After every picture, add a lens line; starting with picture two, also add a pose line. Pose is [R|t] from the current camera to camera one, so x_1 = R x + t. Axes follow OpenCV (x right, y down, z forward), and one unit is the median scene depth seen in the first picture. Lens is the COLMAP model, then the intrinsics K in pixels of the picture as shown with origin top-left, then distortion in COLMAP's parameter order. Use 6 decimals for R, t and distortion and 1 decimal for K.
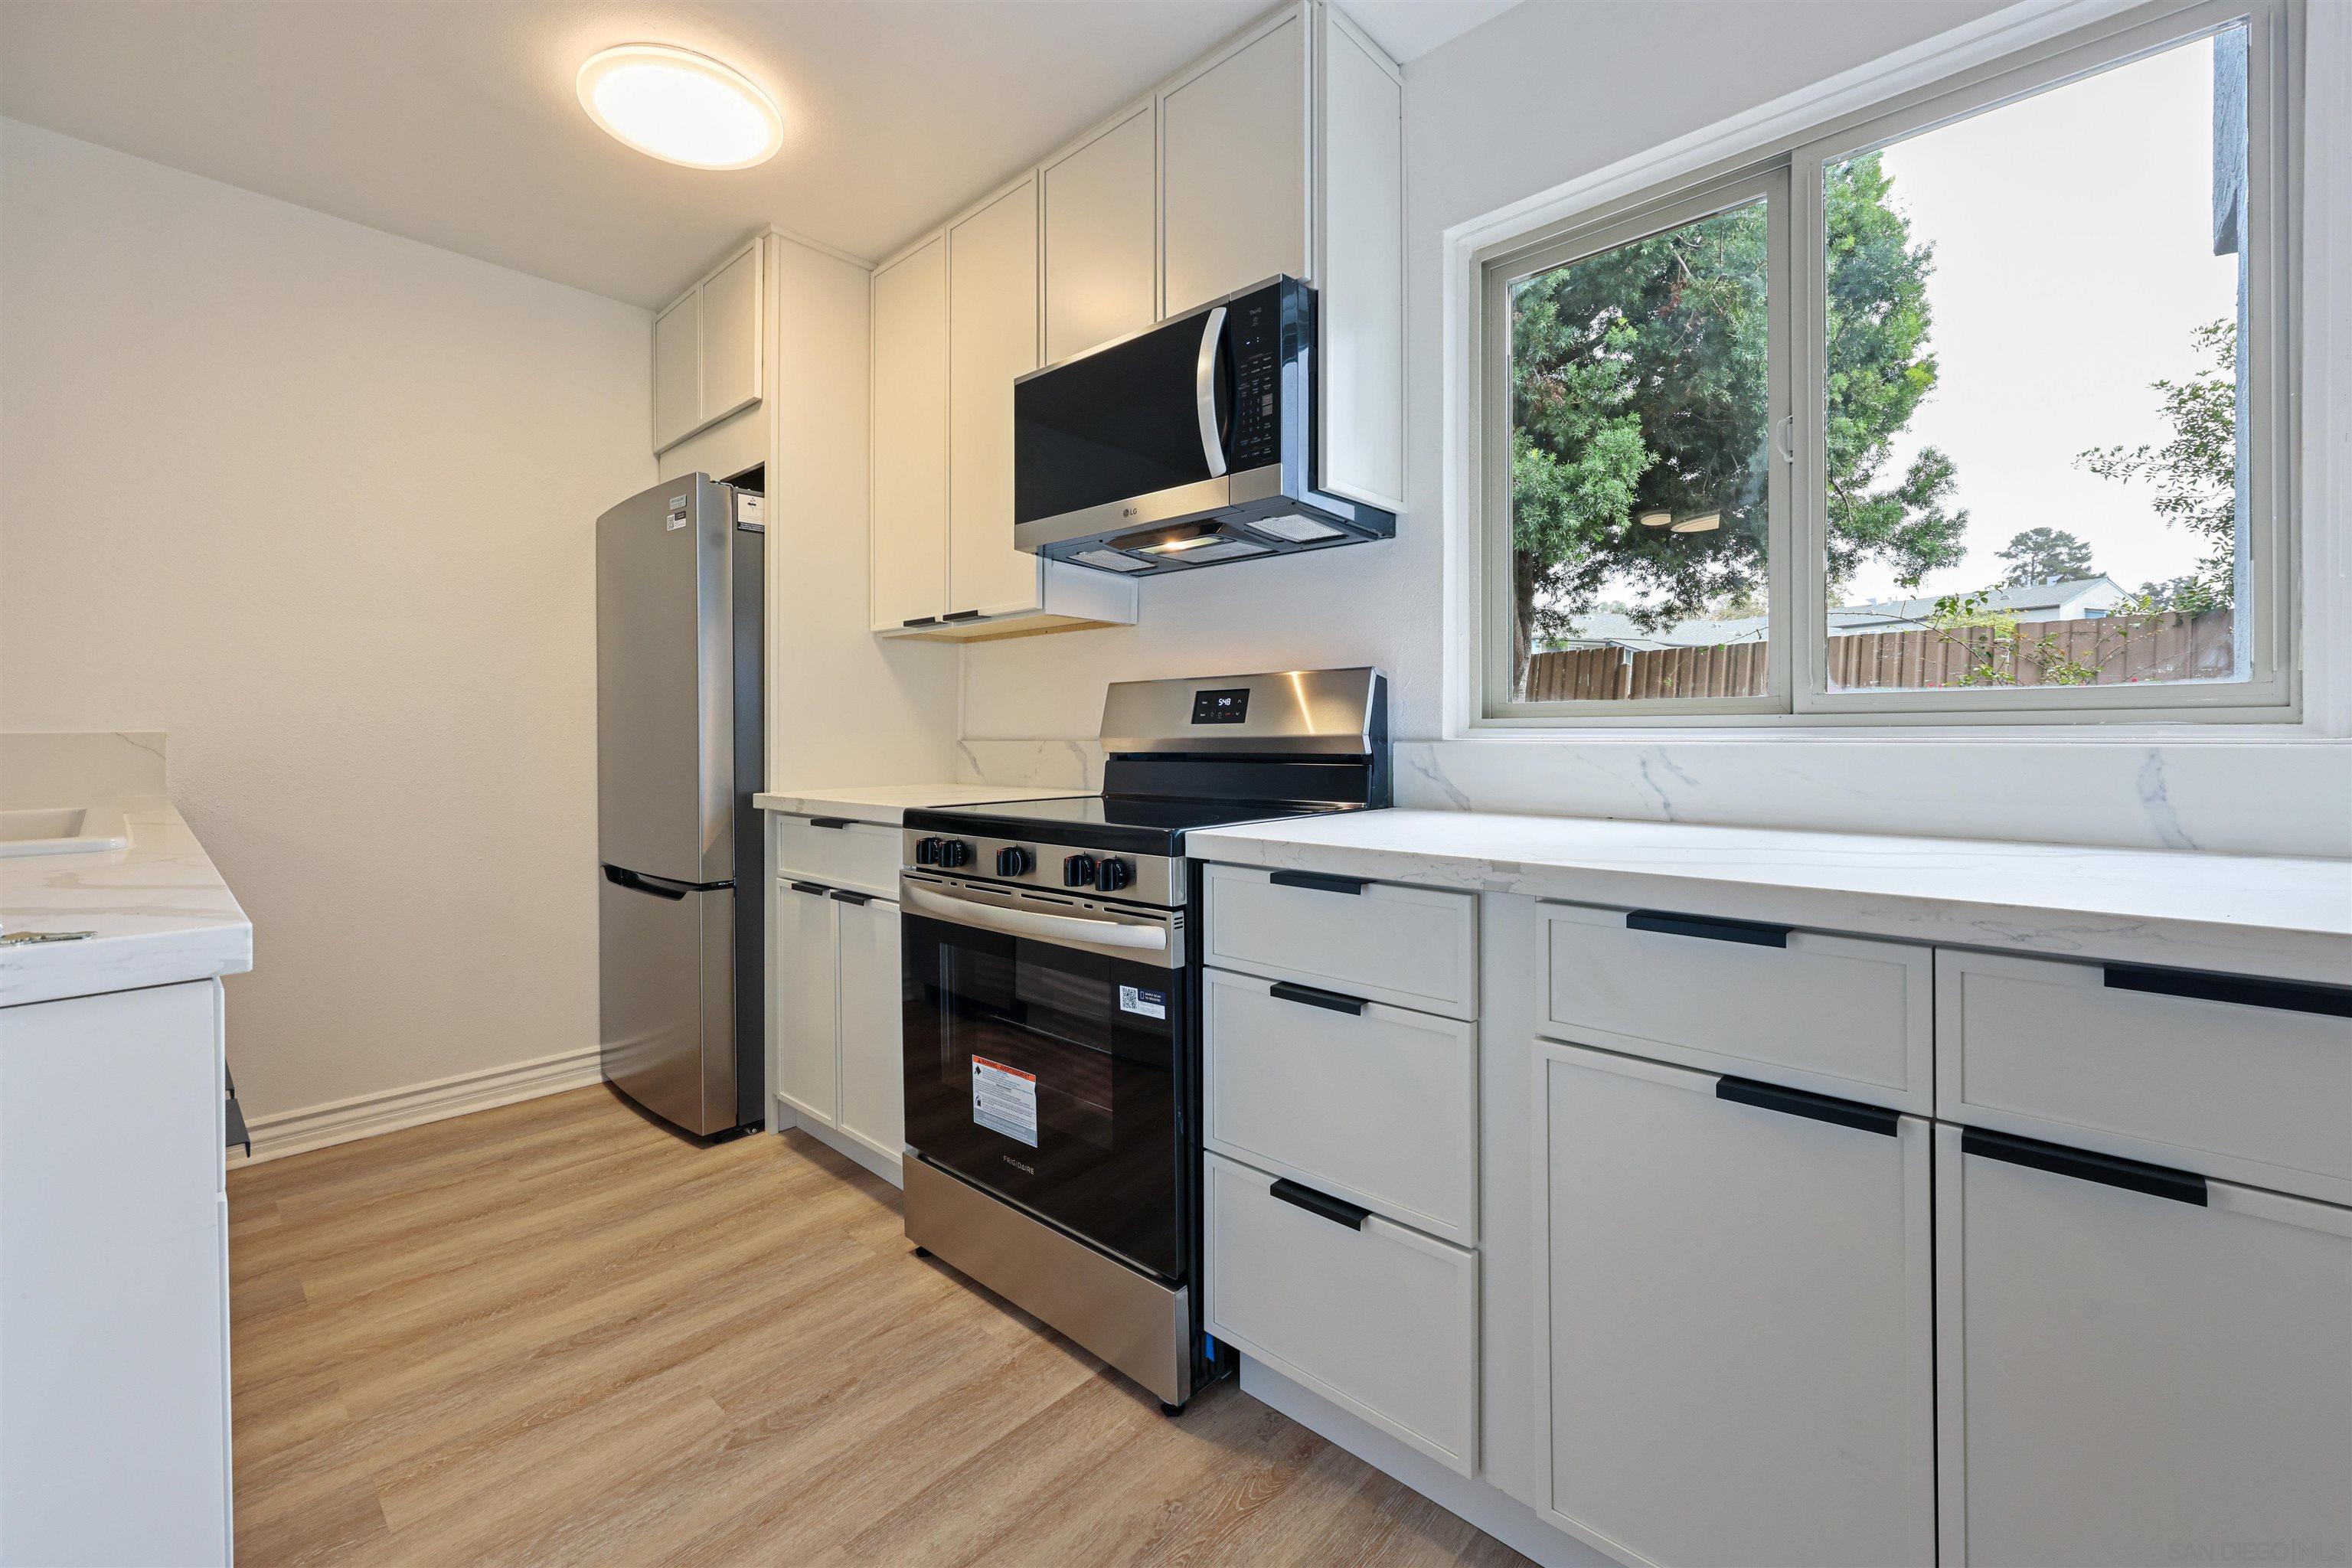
lens RADIAL K [[957.8, 0, 1165.8], [0, 957.8, 730.2], [0, 0, 1]] dist [-0.000548, -0.000031]
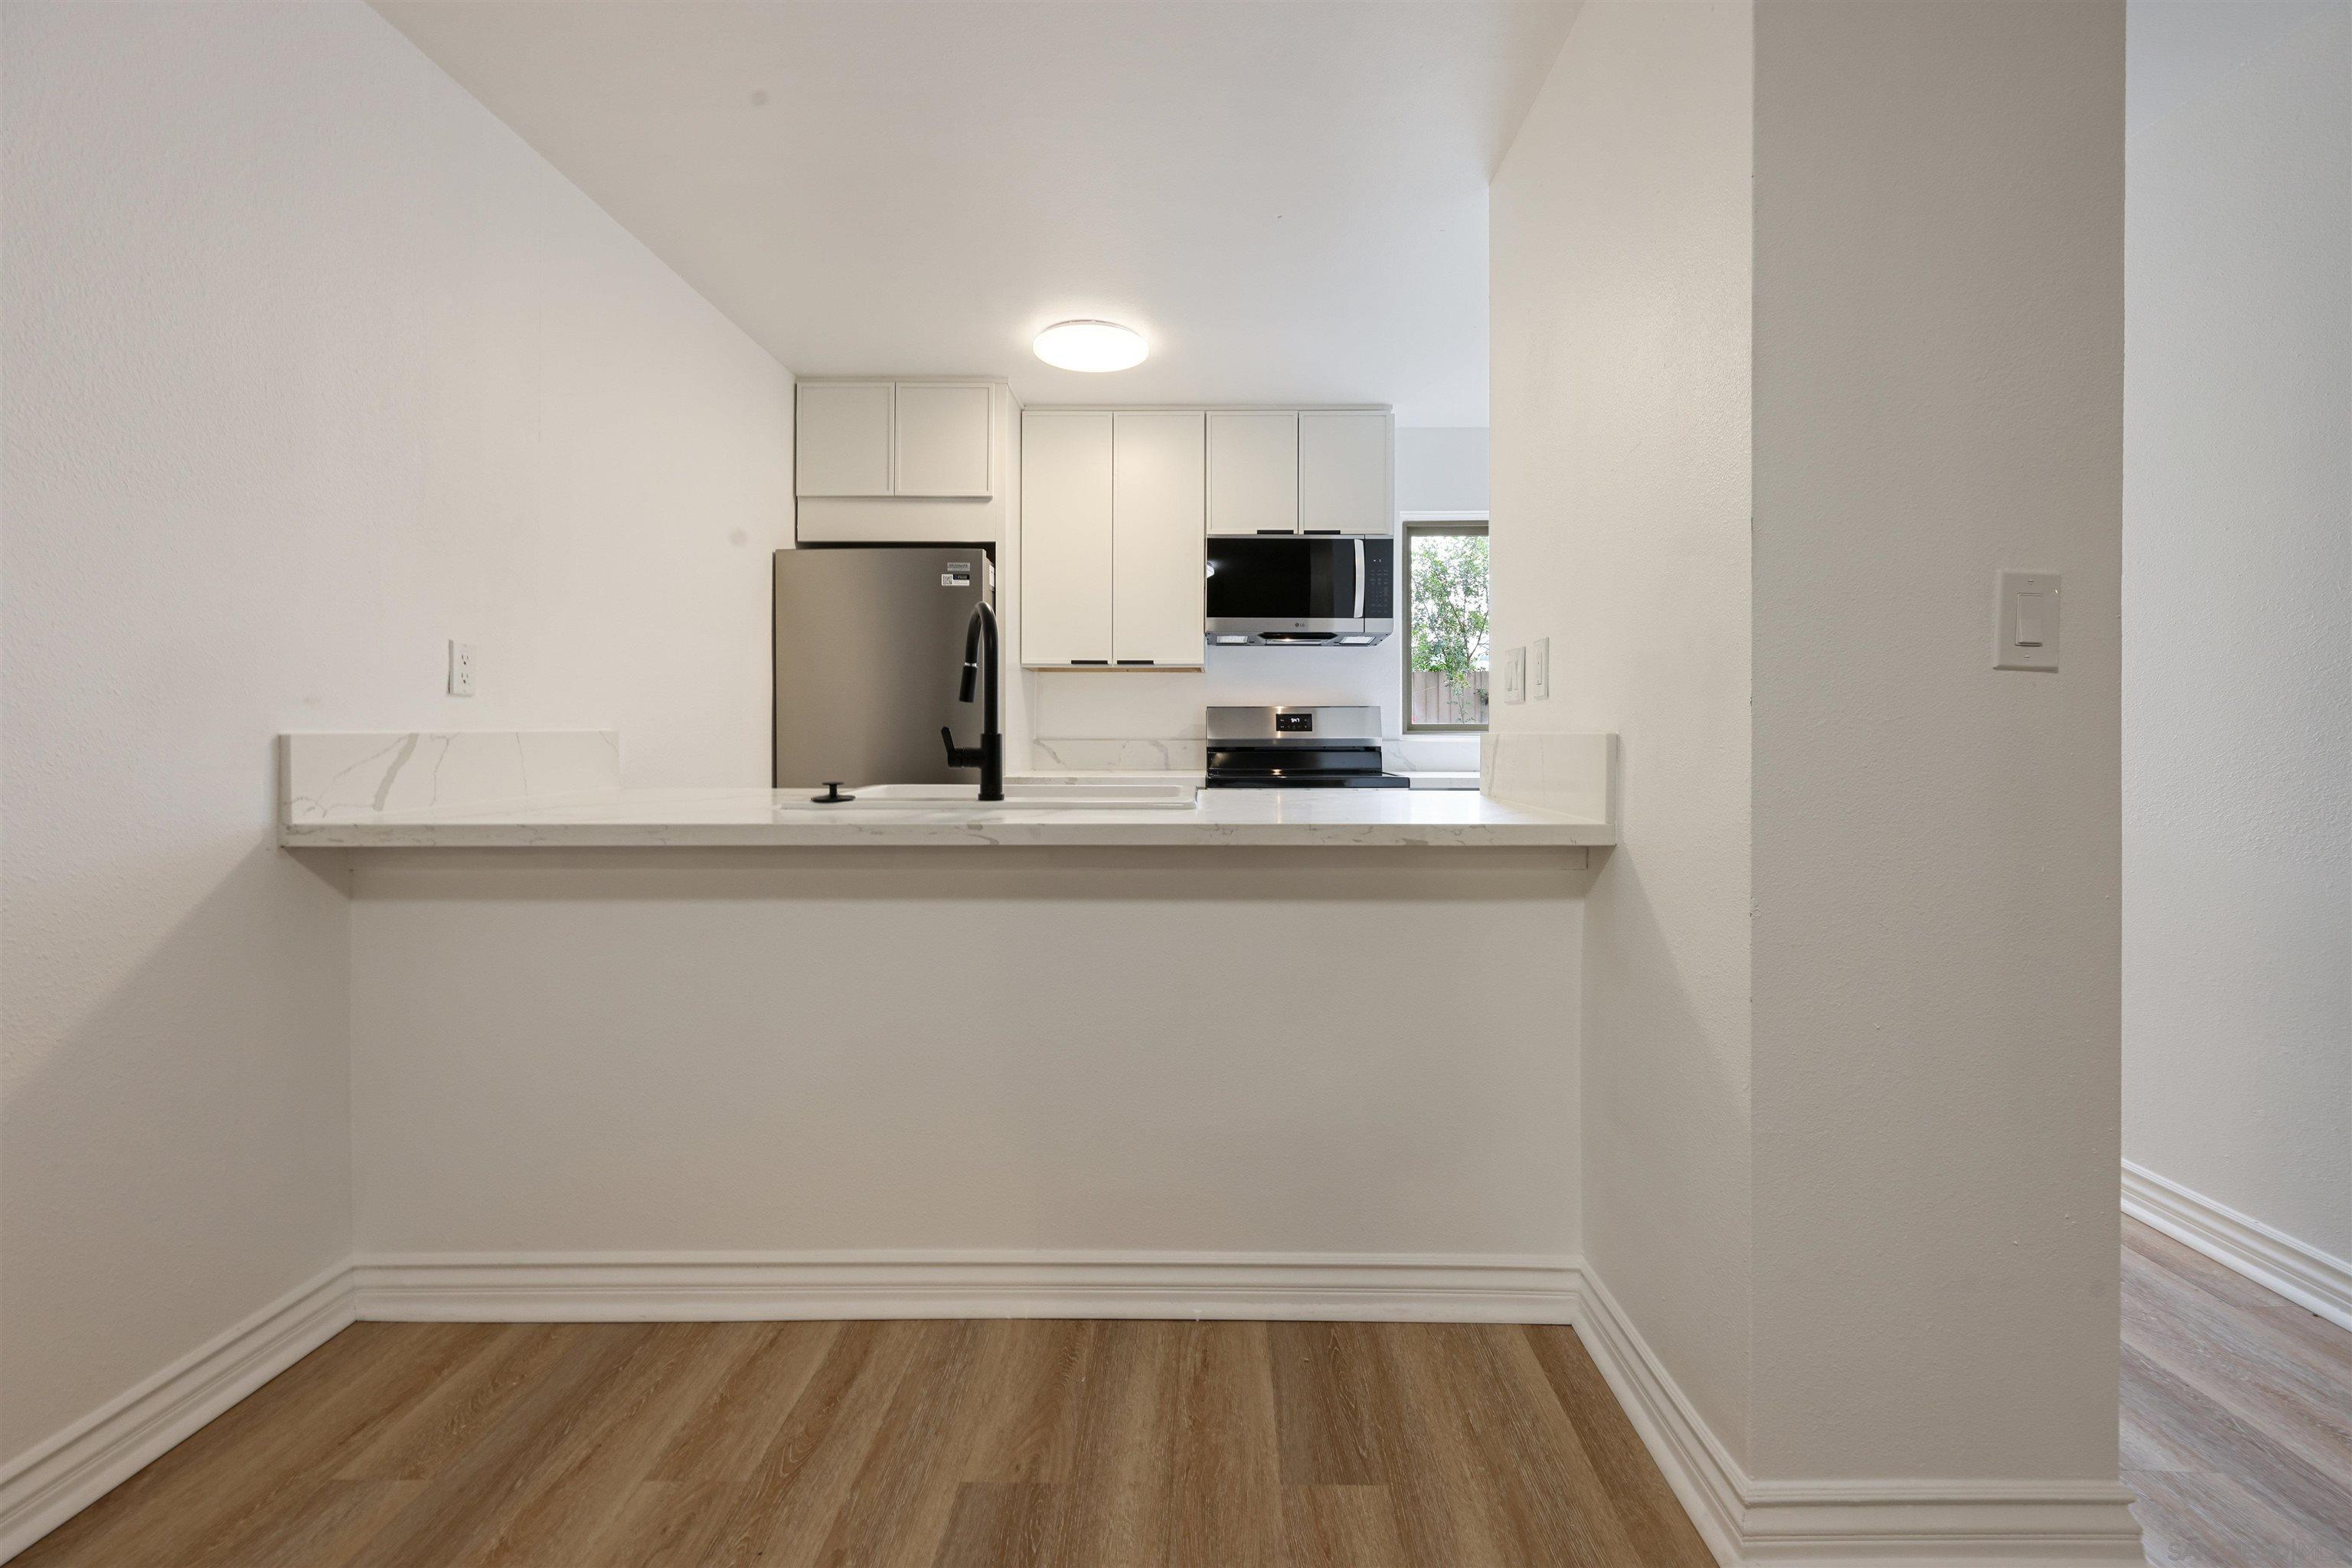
lens RADIAL K [[957.8, 0, 1165.8], [0, 957.8, 730.2], [0, 0, 1]] dist [-0.000548, -0.000031]
pose [[0.756561, 0.010538, 0.653838, -1.754564], [-0.009547, 0.999942, -0.005069, 0.002412], [-0.653853, -0.002407, 0.756618, -0.359766]]
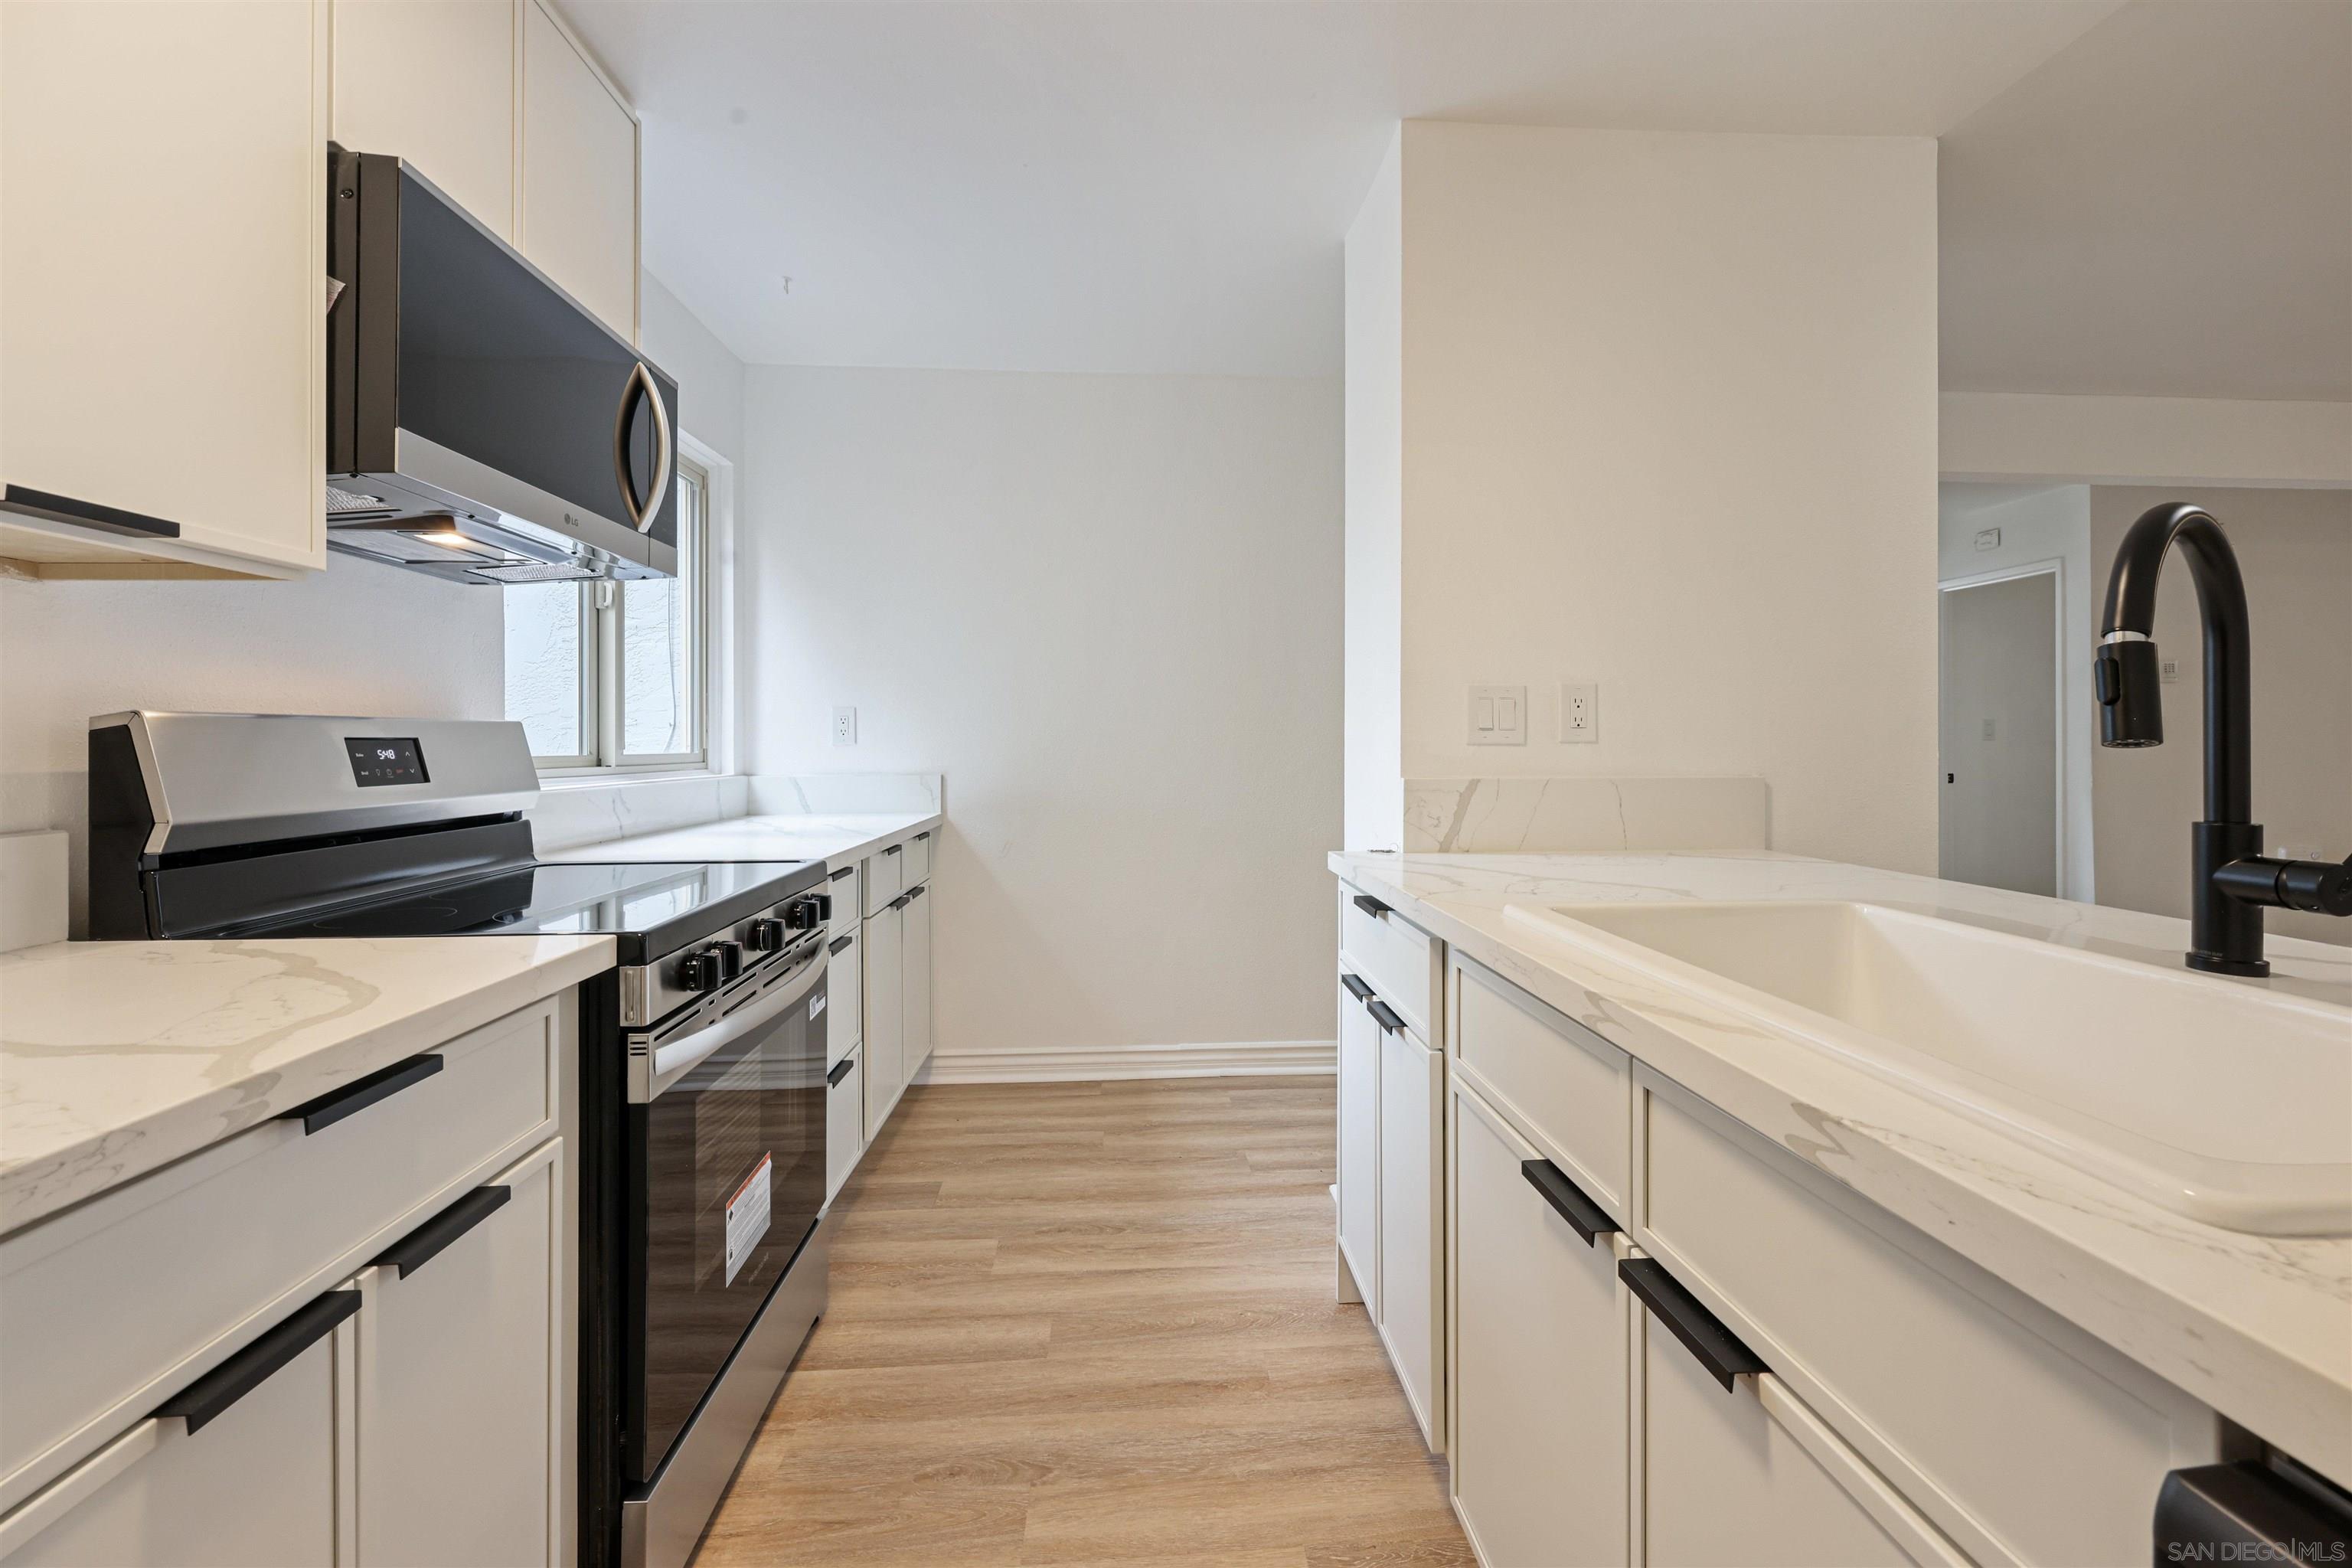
lens RADIAL K [[983.8, 0, 1179.5], [0, 983.8, 744.3], [0, 0, 1]] dist [-0.000349, -0.000035]
pose [[-0.721403, 0.006439, 0.692485, -1.105164], [0.003139, 0.999977, -0.006028, -0.038601], [-0.692508, -0.002175, -0.721407, 1.414218]]
